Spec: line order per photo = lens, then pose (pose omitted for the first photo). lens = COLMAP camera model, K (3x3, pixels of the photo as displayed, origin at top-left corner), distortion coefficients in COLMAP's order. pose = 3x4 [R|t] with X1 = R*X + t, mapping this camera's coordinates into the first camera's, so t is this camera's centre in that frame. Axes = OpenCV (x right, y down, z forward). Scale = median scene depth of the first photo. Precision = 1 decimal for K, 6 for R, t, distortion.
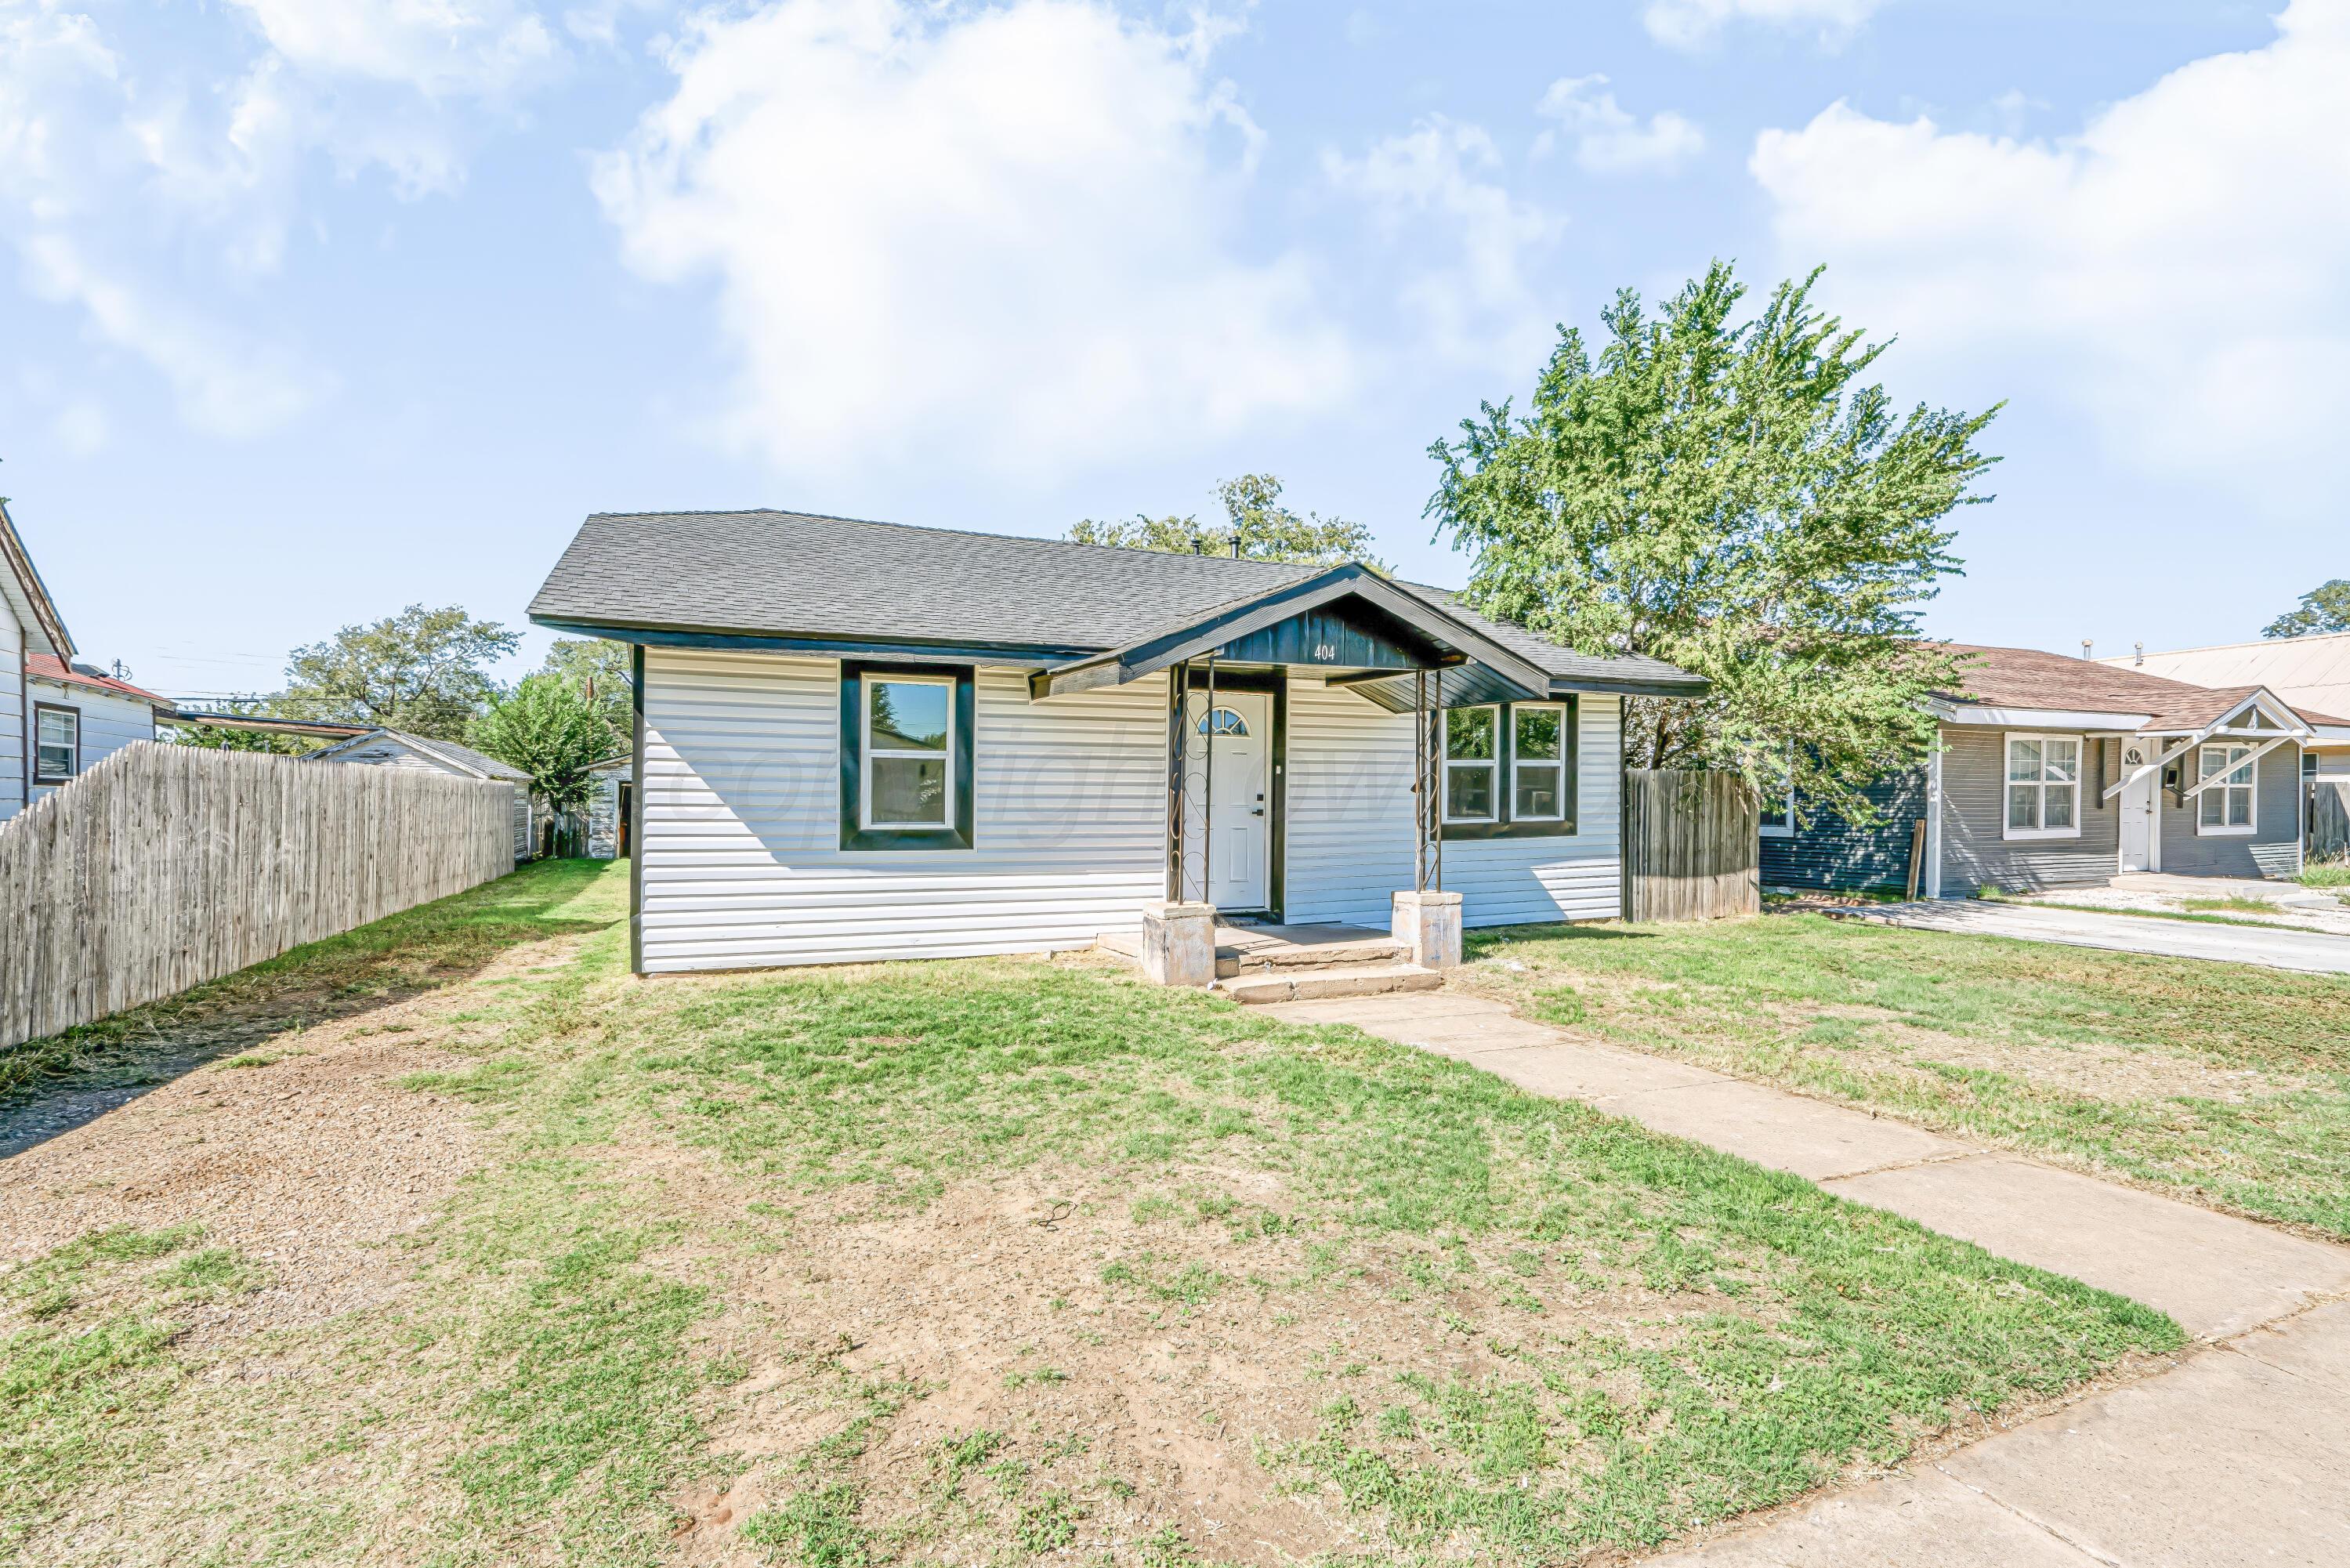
lens RADIAL K [[1073.7, 0, 1137.0], [0, 1073.7, 873.1], [0, 0, 1]] dist [-0.004336, -0.001956]
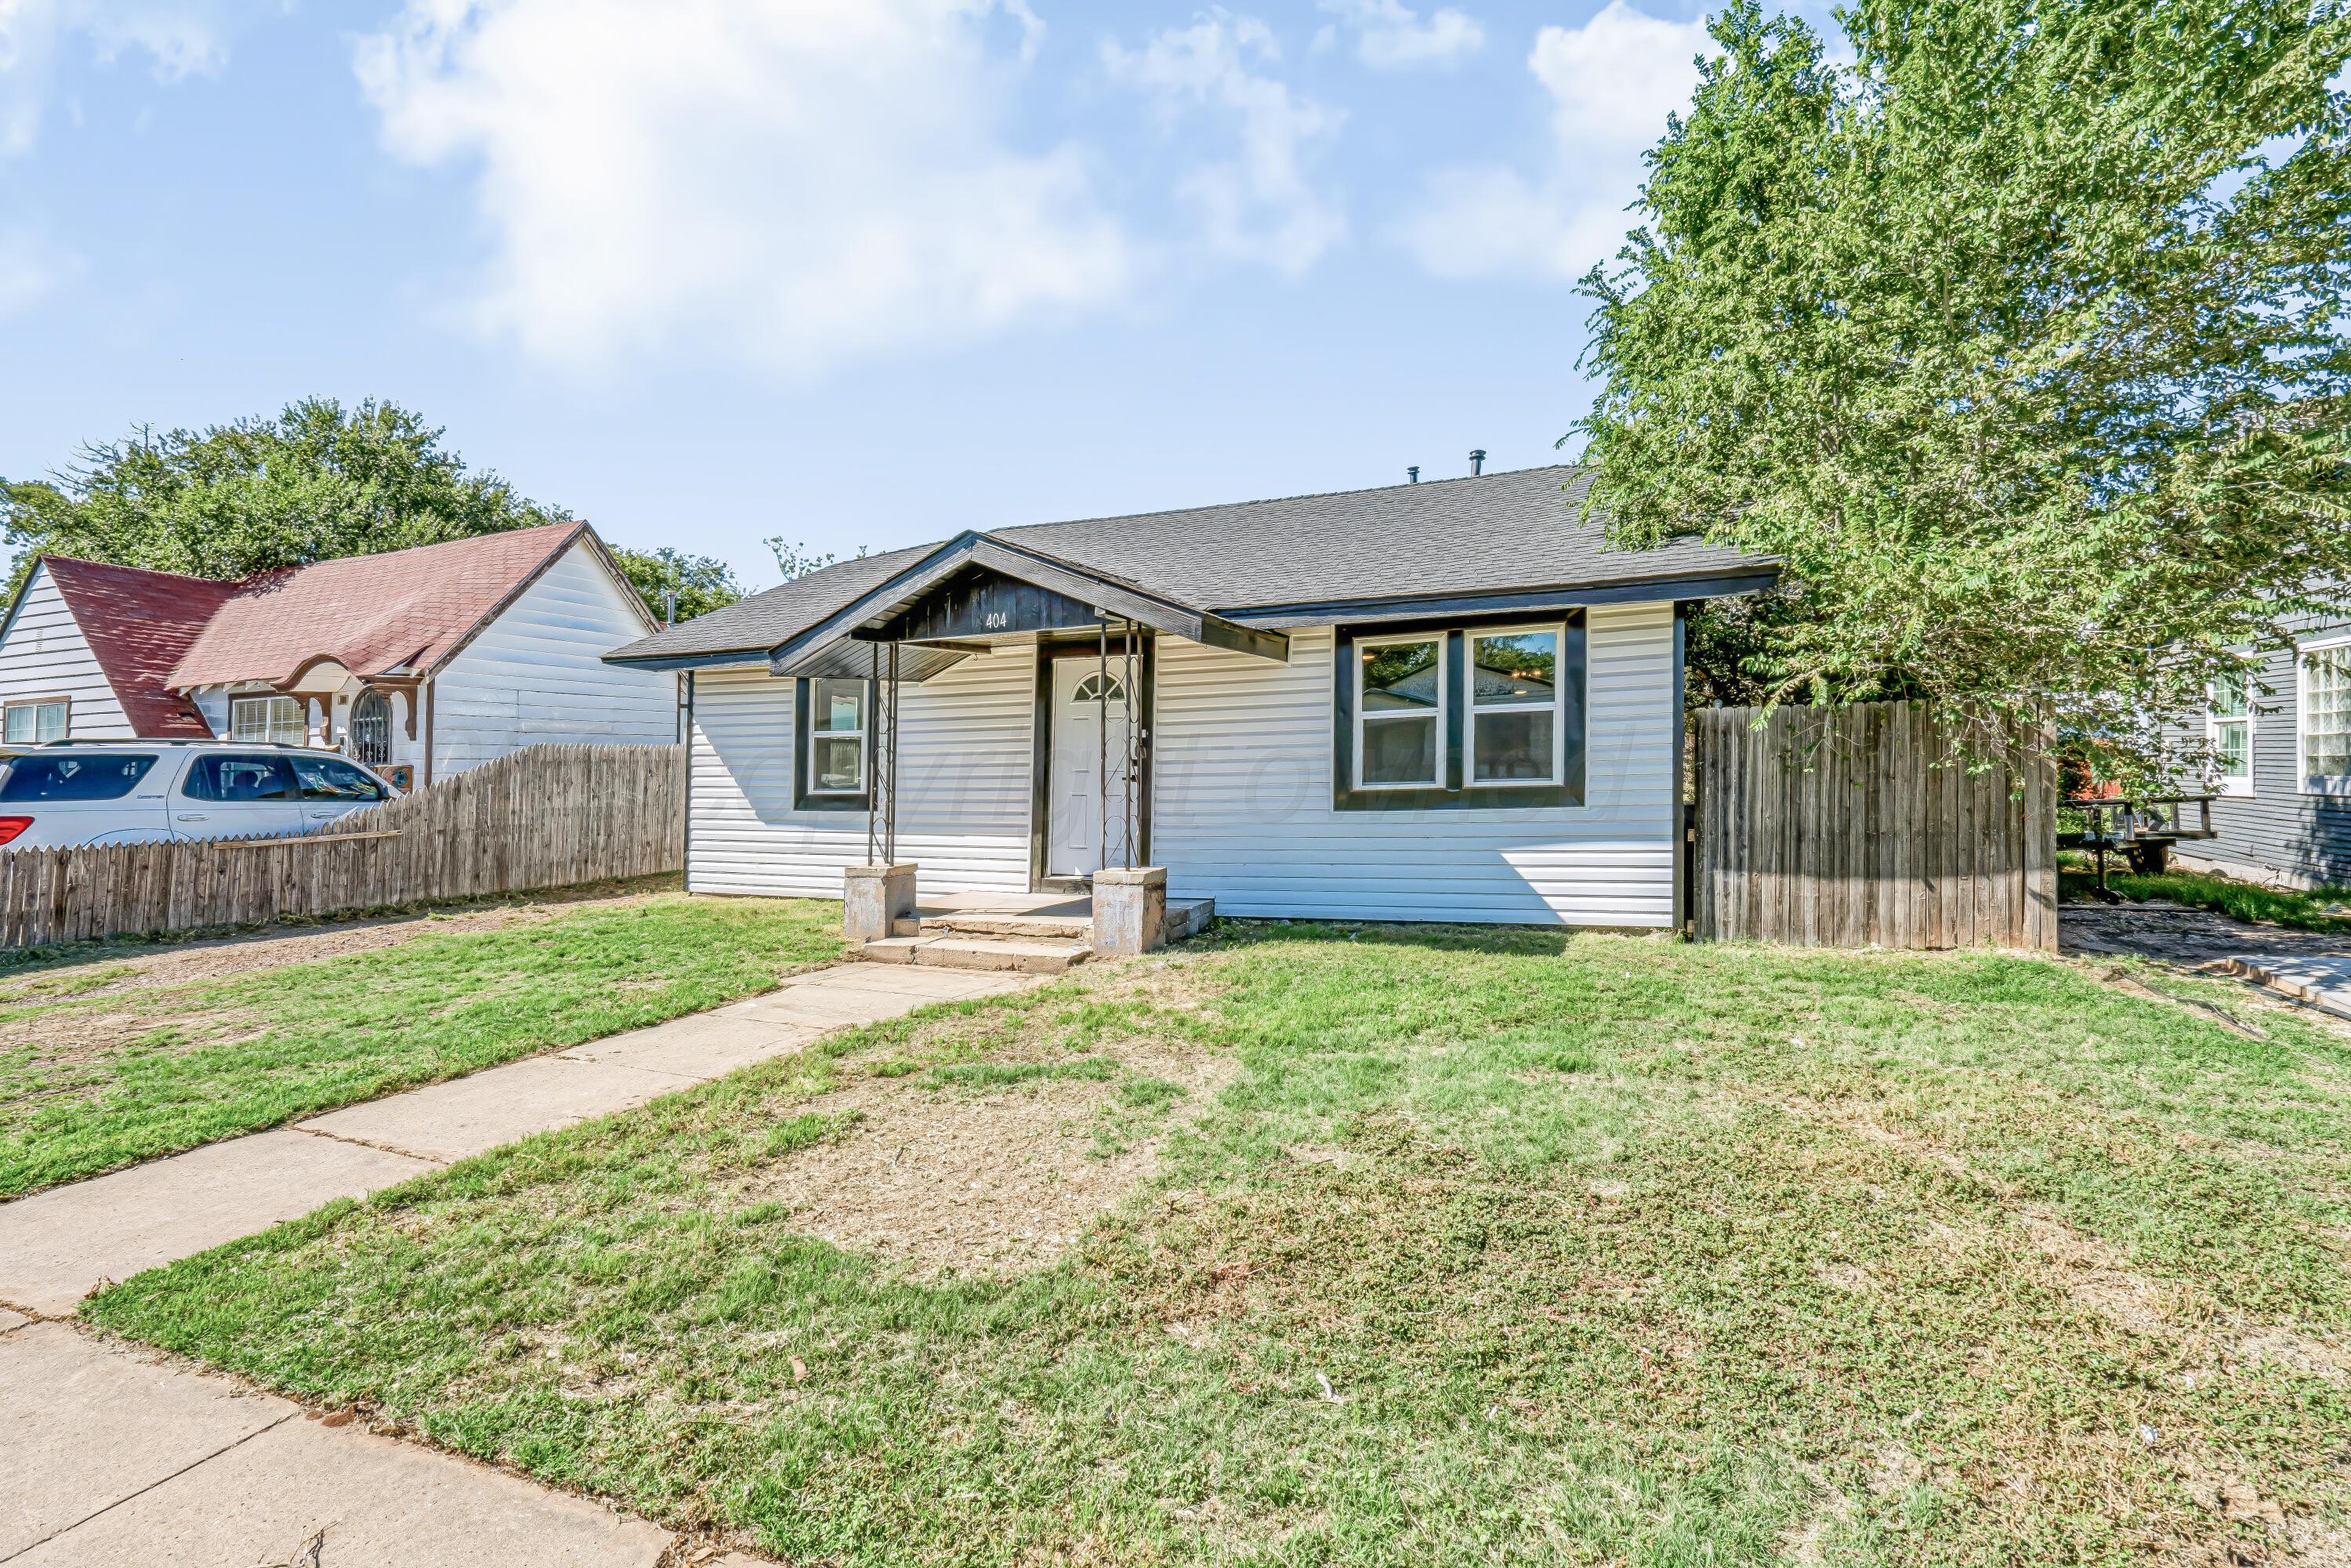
lens RADIAL K [[1074.1, 0, 1165.7], [0, 1074.1, 773.7], [0, 0, 1]] dist [-0.004336, -0.001956]
pose [[0.694698, -0.006226, -0.719275, 0.730284], [-0.028731, 0.998924, -0.036395, -0.022945], [0.718728, 0.045949, 0.693771, 0.311686]]
